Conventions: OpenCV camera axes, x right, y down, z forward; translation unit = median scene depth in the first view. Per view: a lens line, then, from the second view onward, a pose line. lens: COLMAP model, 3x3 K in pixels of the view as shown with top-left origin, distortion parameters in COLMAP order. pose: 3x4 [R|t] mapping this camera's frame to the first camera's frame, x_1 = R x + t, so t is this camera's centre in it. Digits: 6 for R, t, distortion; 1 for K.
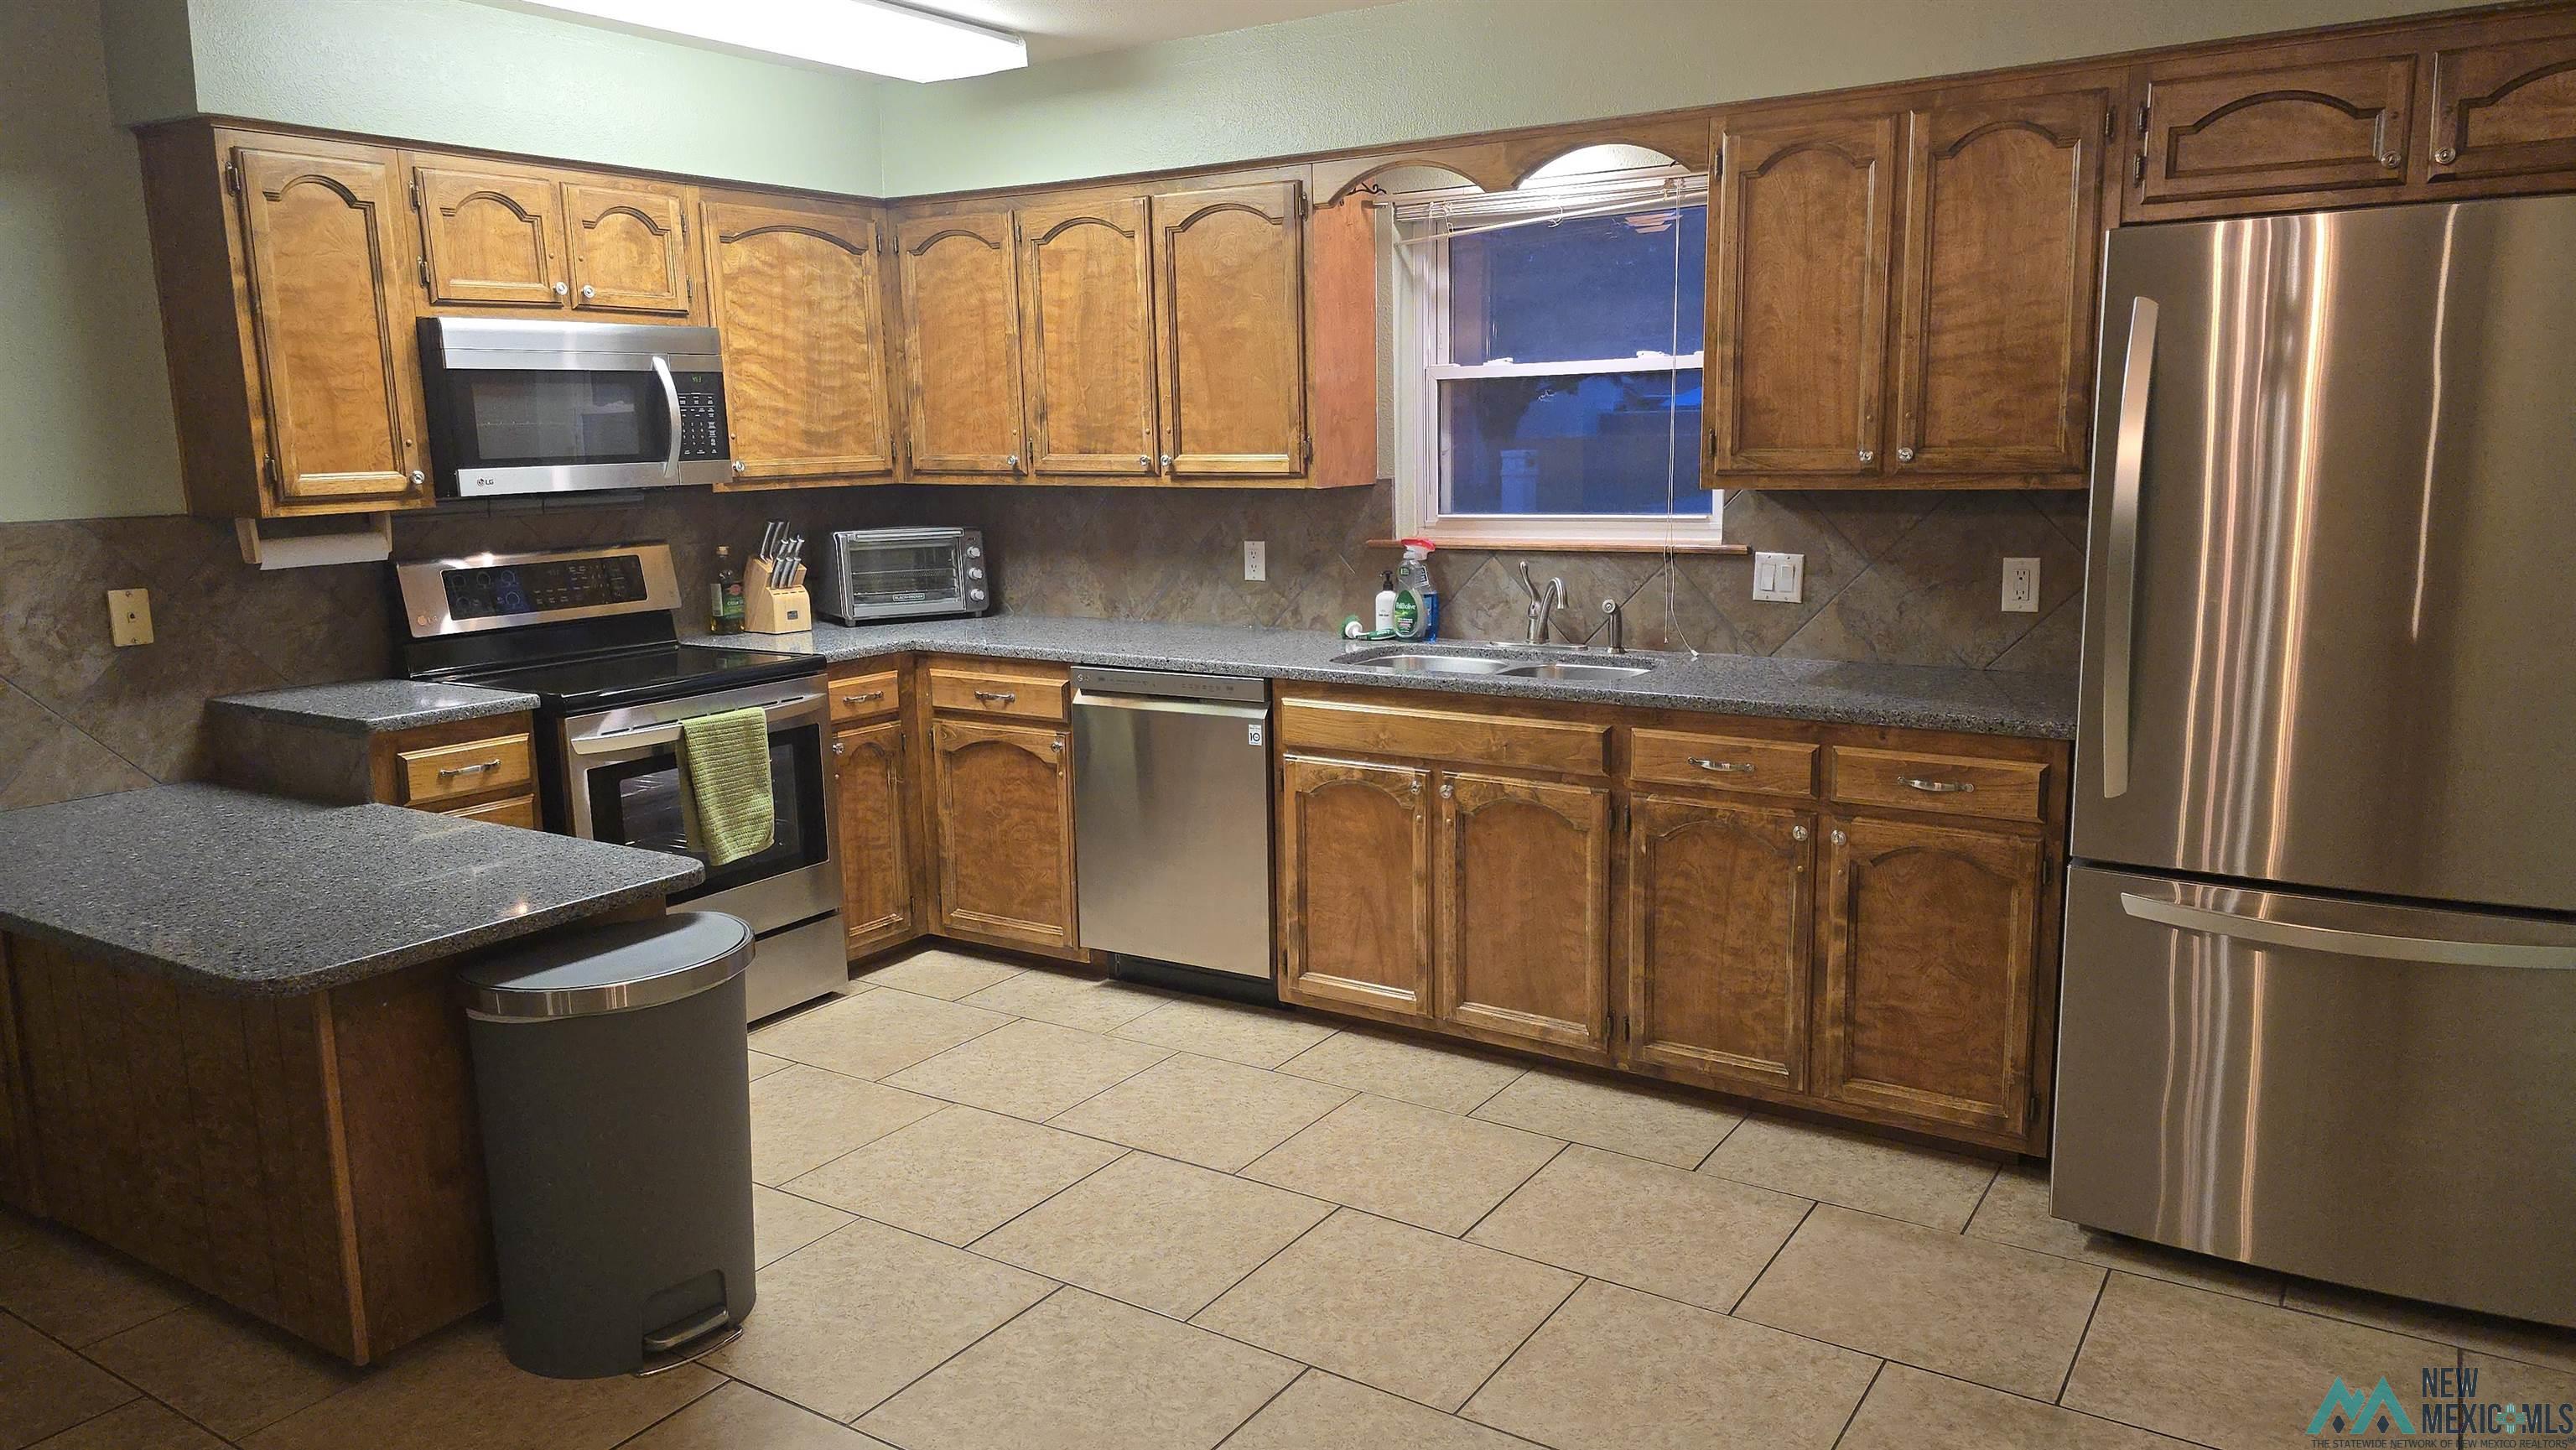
lens RADIAL K [[1736.3, 0, 1288.0], [0, 1736.3, 725.0], [0, 0, 1]] dist [0.112493, -0.179111]
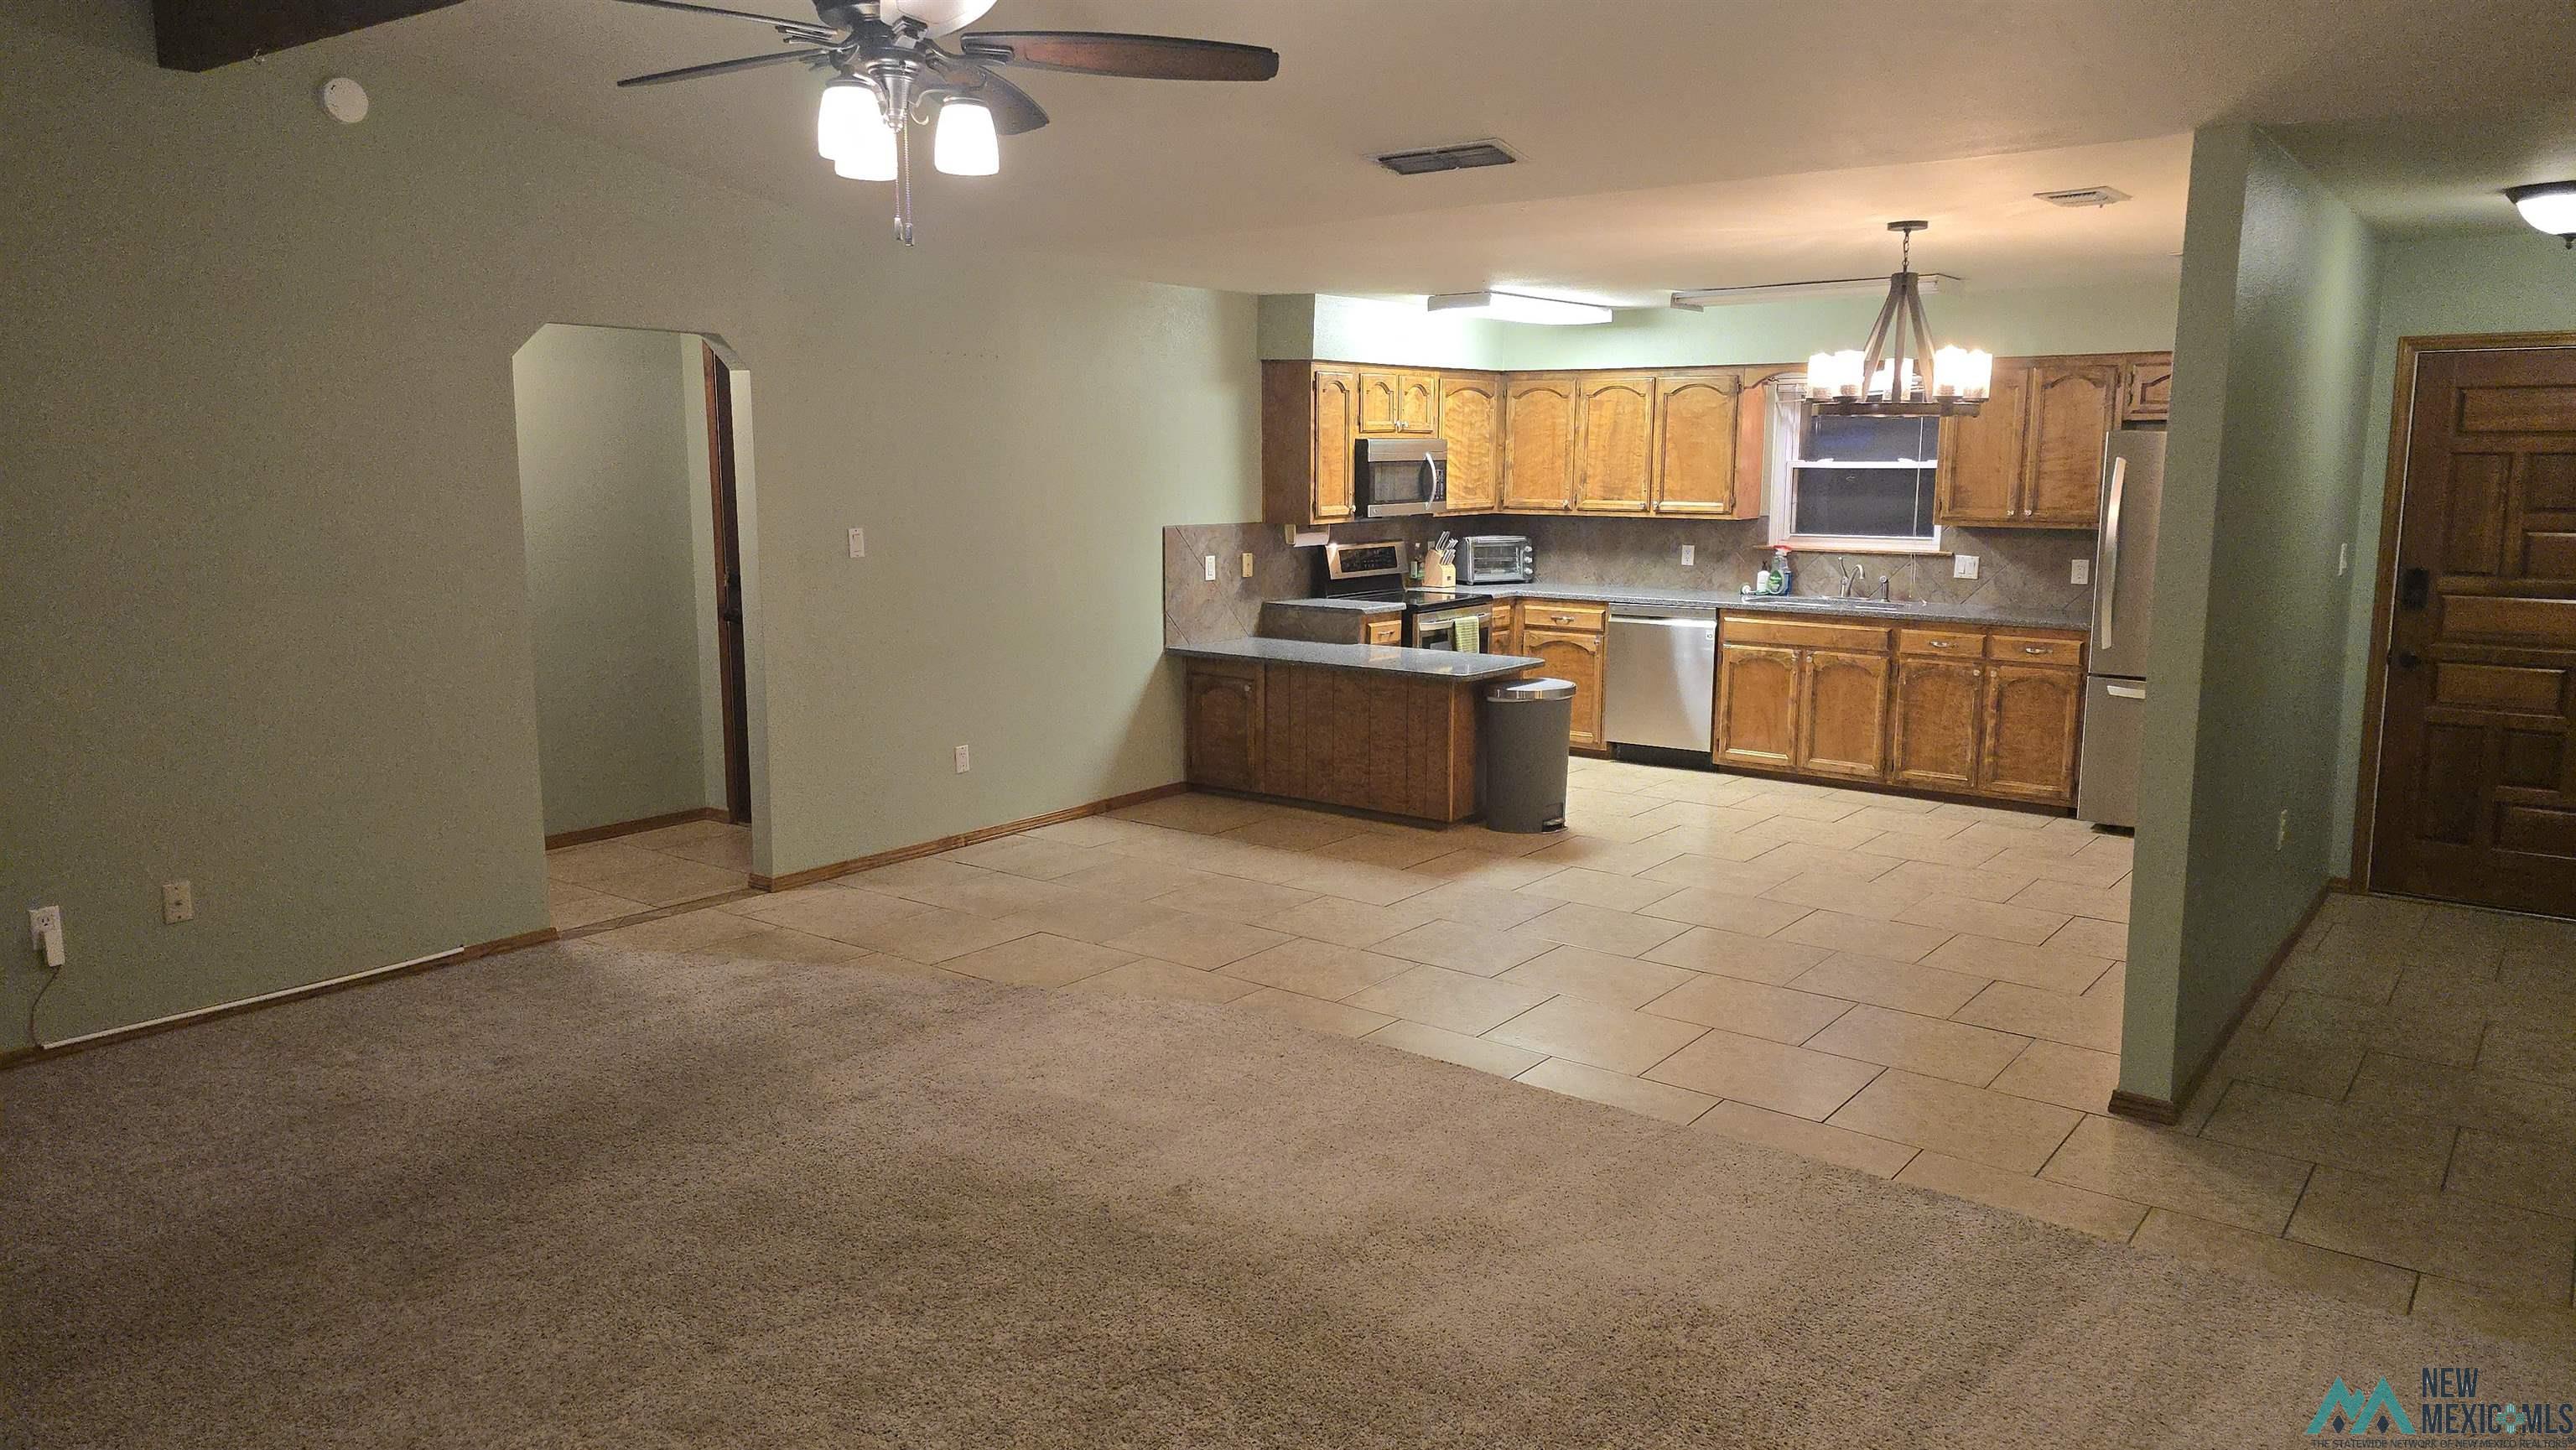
lens RADIAL K [[1736.3, 0, 1288.0], [0, 1736.3, 725.0], [0, 0, 1]] dist [0.112493, -0.179111]
pose [[0.997442, 0.033186, -0.063317, -0.390669], [-0.033933, 0.999366, -0.010763, 0.154427], [0.062920, 0.012884, 0.997935, -1.154141]]
